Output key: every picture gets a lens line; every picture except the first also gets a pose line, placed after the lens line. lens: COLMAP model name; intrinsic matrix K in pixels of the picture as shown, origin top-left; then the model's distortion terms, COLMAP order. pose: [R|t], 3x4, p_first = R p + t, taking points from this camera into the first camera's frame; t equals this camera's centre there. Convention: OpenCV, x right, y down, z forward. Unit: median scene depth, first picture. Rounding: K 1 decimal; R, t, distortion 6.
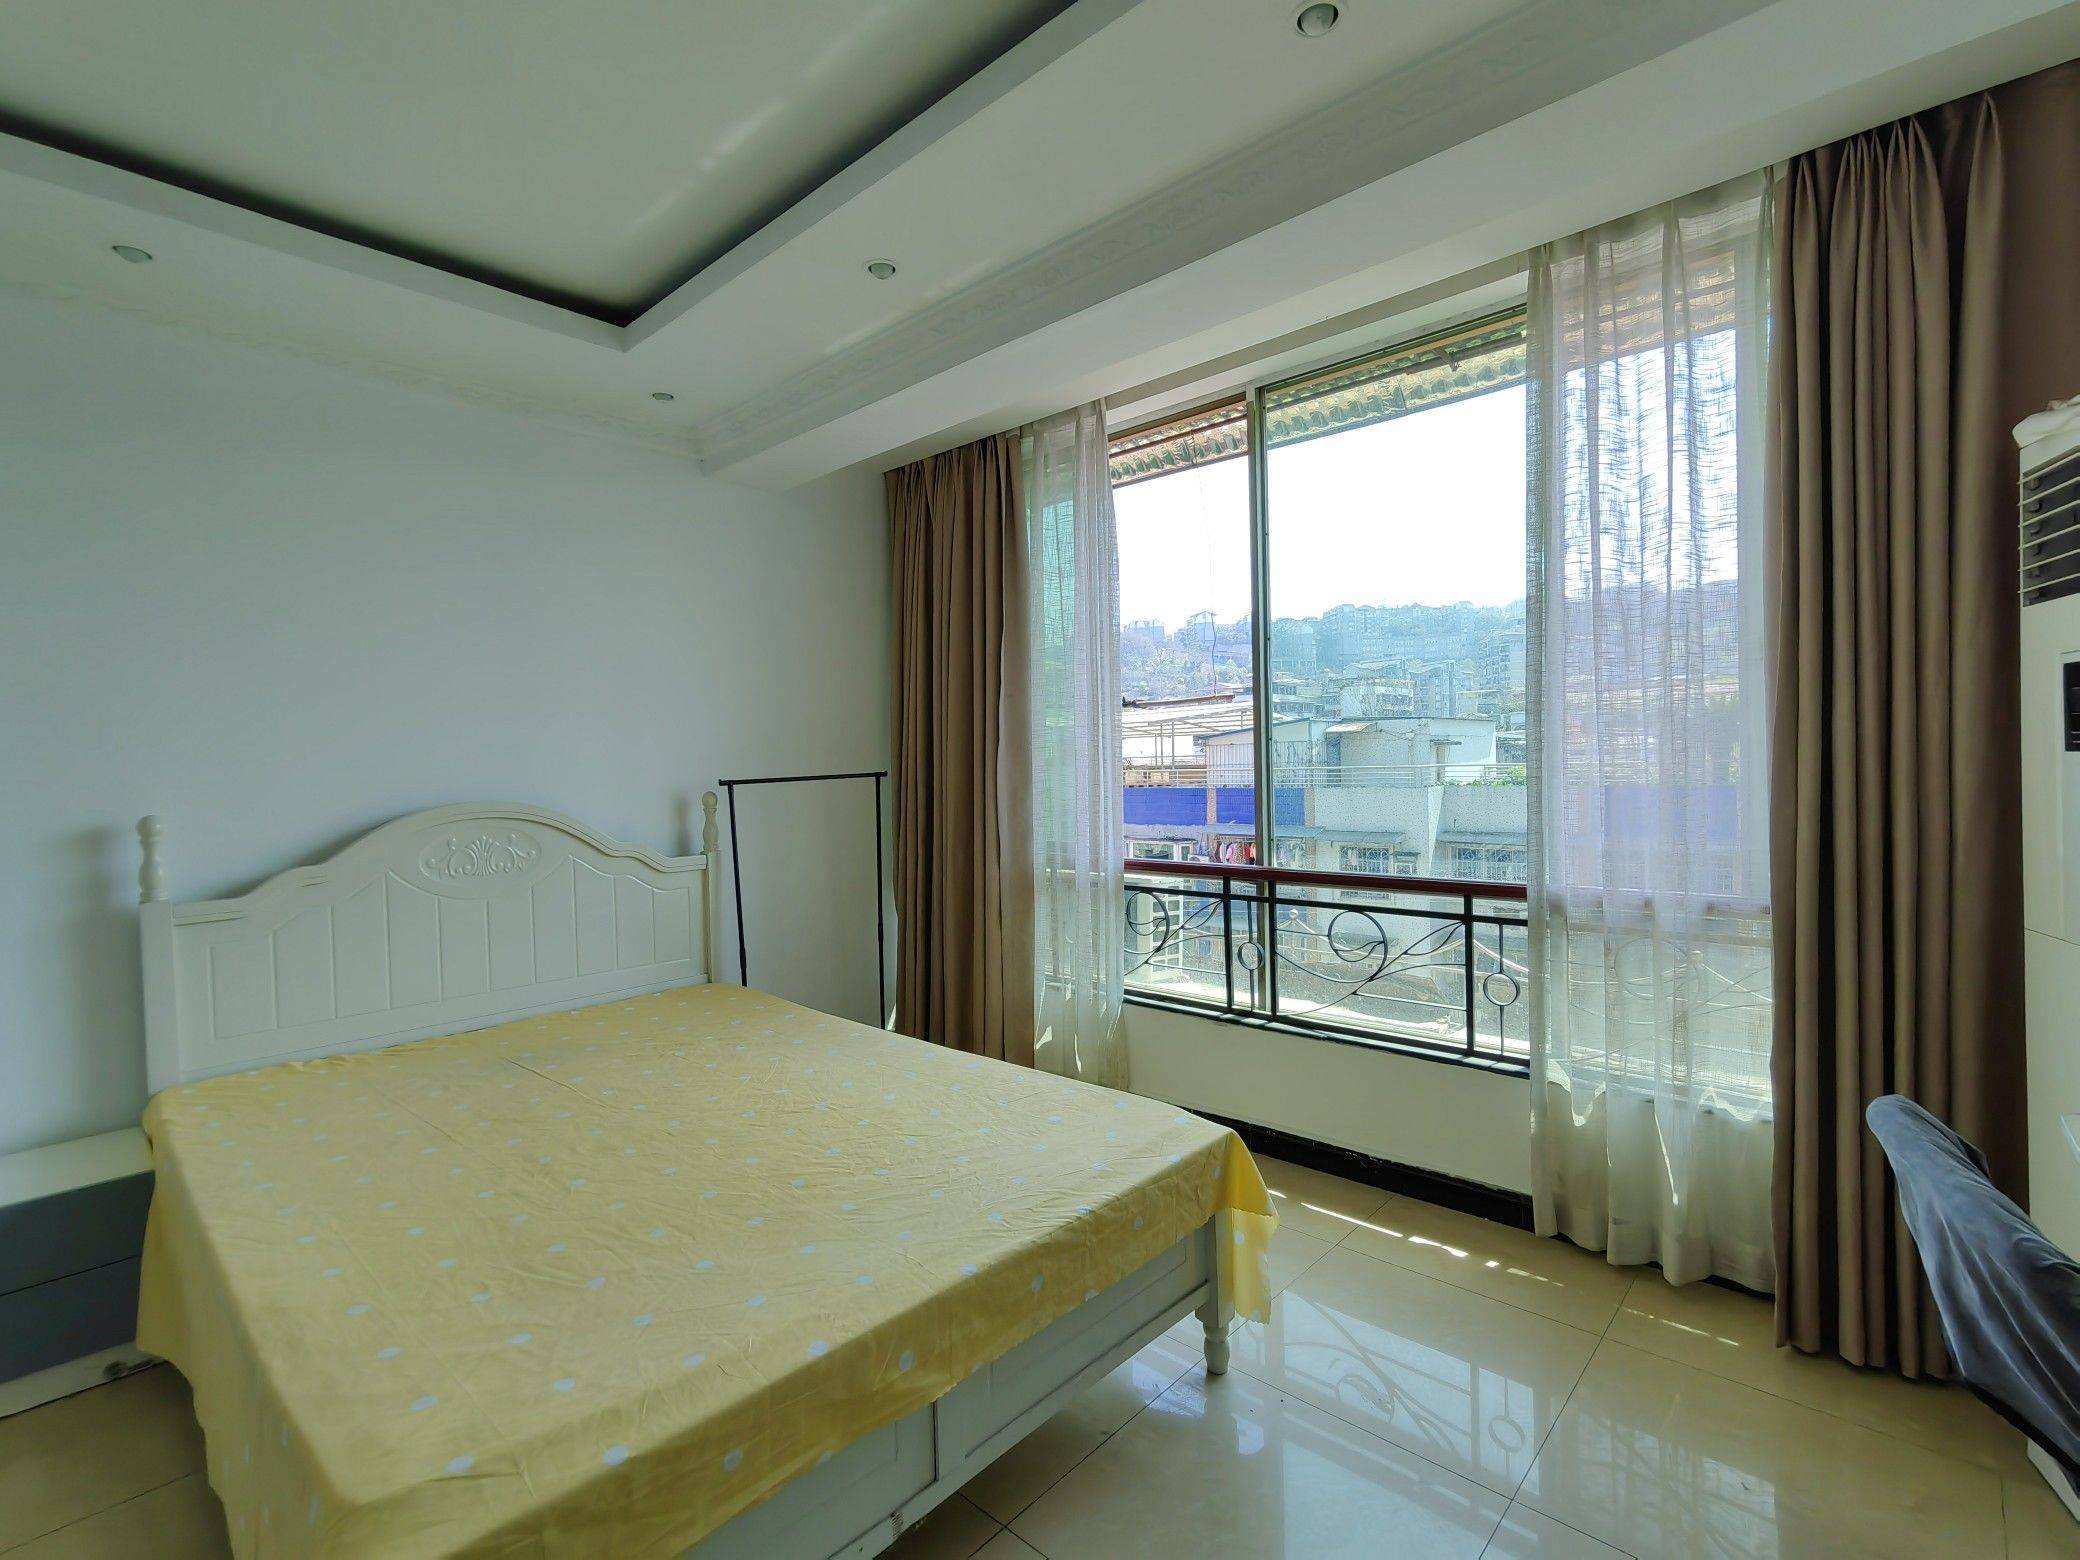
lens RADIAL K [[971.4, 0, 1040.0], [0, 971.4, 780.0], [0, 0, 1]] dist [-0.000654, 0.001684]
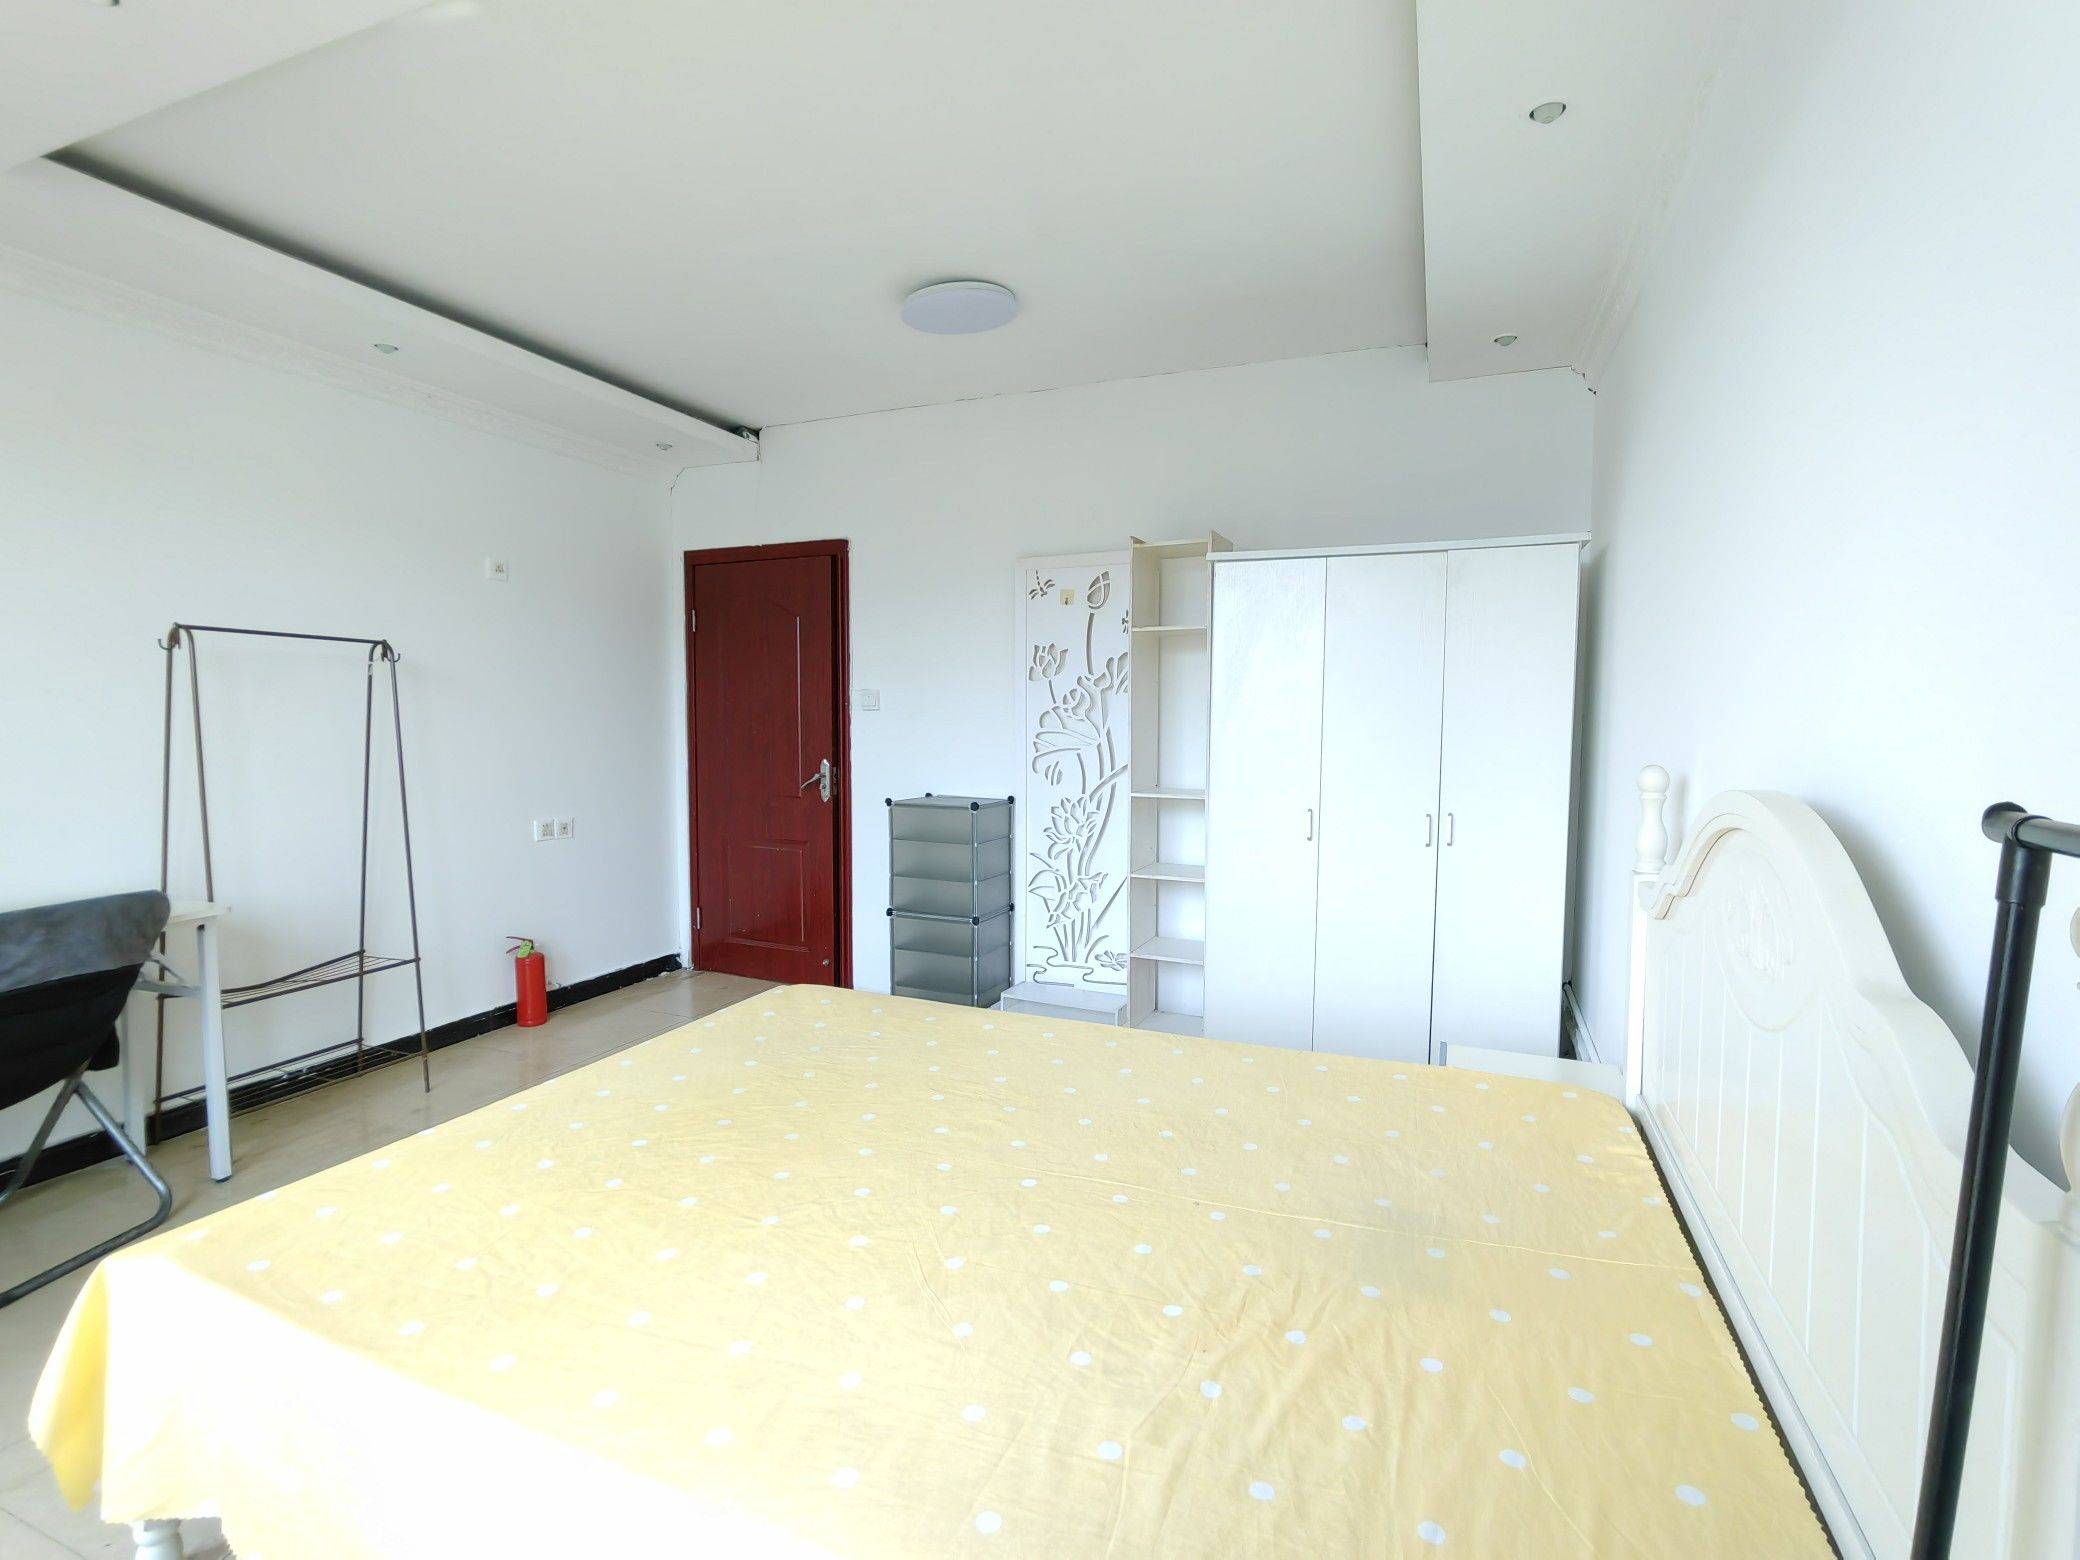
lens RADIAL K [[971.4, 0, 1040.0], [0, 971.4, 780.0], [0, 0, 1]] dist [-0.000654, 0.001684]
pose [[-0.938140, 0.041134, -0.343805, -0.158759], [0.009928, 0.995706, 0.092040, -0.028158], [0.346115, 0.082934, -0.934519, 1.454296]]
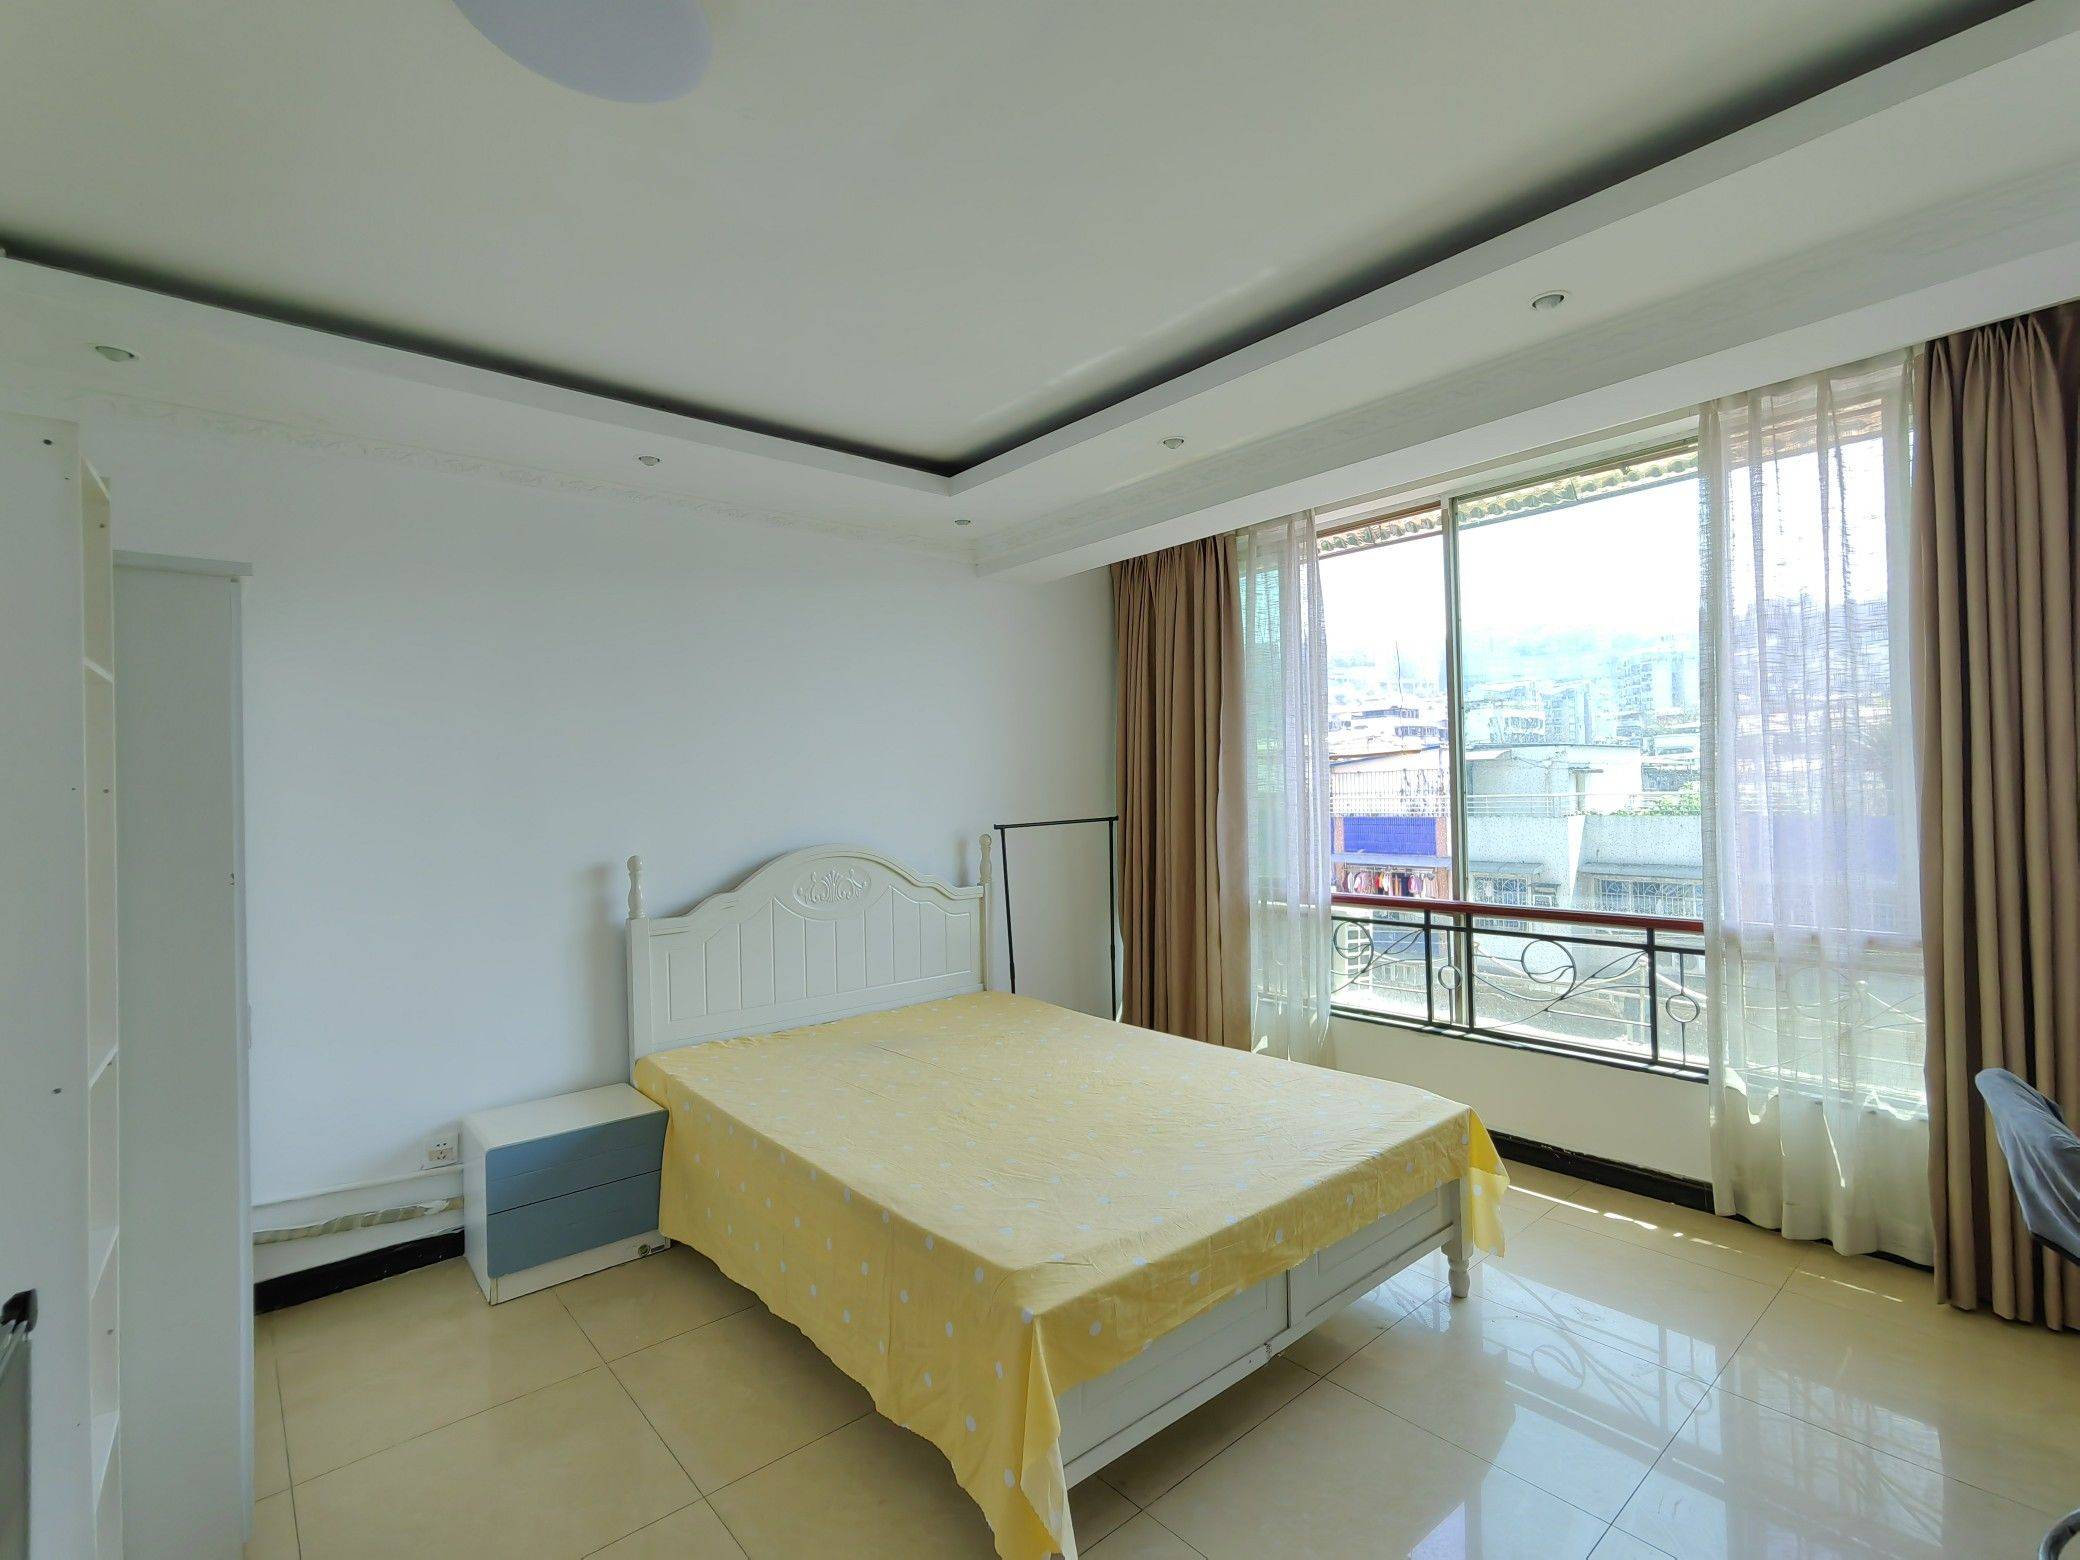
lens RADIAL K [[976.0, 0, 1040.4], [0, 976.0, 781.6], [0, 0, 1]] dist [-0.003873, 0.004725]
pose [[0.993932, -0.001031, -0.109990, -0.180337], [-0.001655, 0.999703, -0.024320, -0.032645], [0.109983, 0.024354, 0.993635, -0.289838]]
